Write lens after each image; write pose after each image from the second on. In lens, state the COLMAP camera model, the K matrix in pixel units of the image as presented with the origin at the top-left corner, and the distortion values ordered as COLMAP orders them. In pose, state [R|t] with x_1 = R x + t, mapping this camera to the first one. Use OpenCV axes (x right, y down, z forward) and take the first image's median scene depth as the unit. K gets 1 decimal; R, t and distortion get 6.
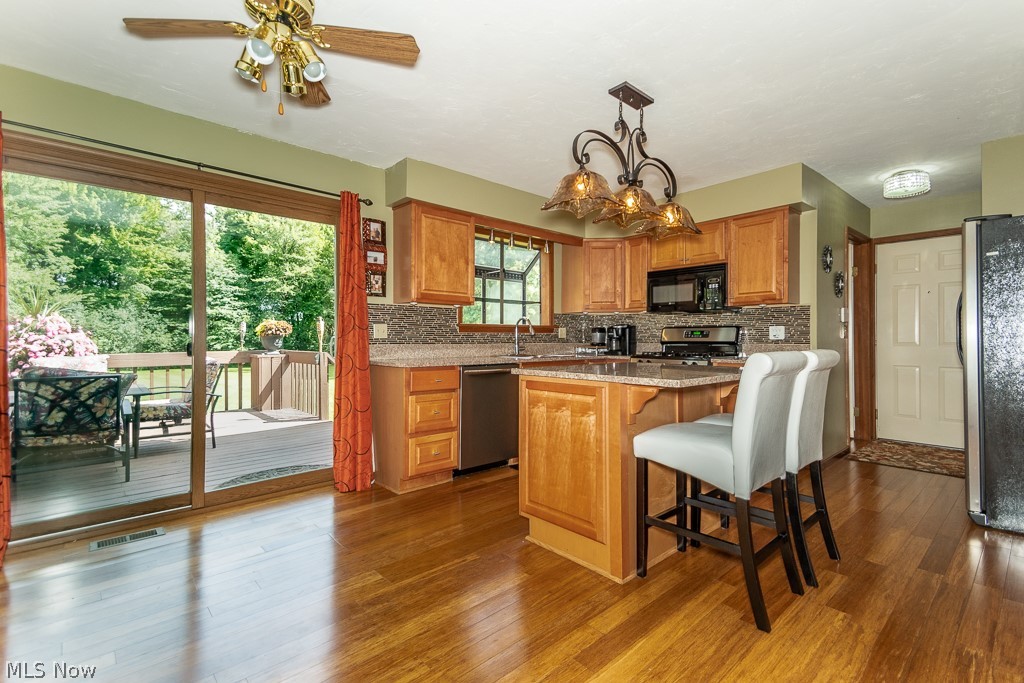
lens RADIAL K [[460.5, 0, 507.2], [0, 460.5, 338.8], [0, 0, 1]] dist [-0.000186, -0.000140]
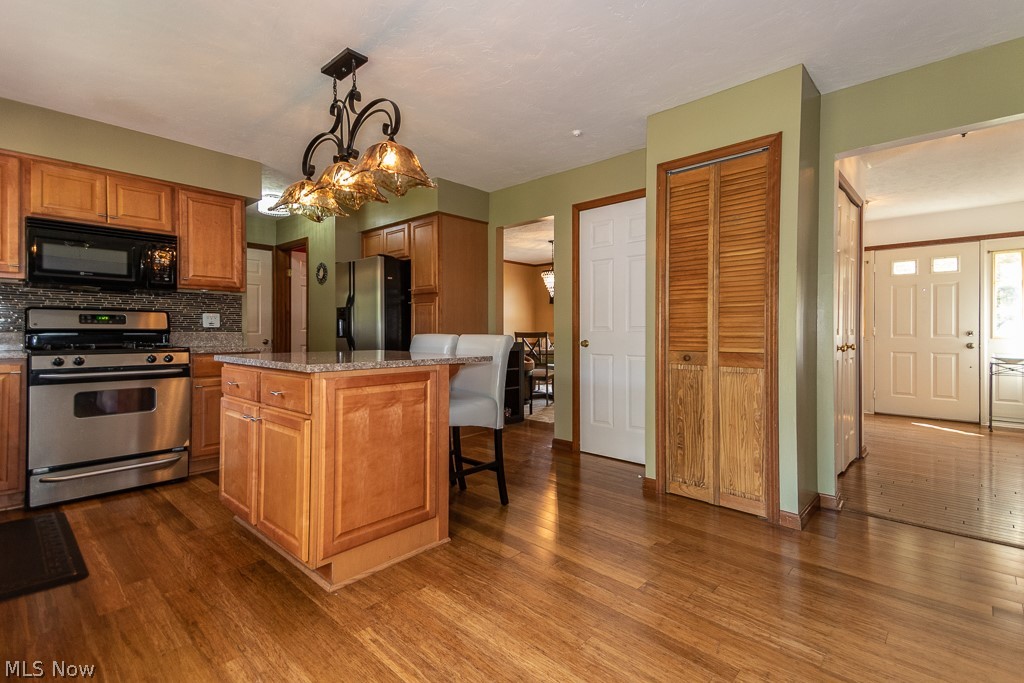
lens RADIAL K [[475.1, 0, 502.7], [0, 475.1, 330.2], [0, 0, 1]] dist [0.003551, 0.000223]
pose [[-0.093566, 0.005023, 0.995600, -0.463589], [-0.004699, 0.999974, -0.005487, 0.010067], [-0.995602, -0.005192, -0.093540, 0.491990]]
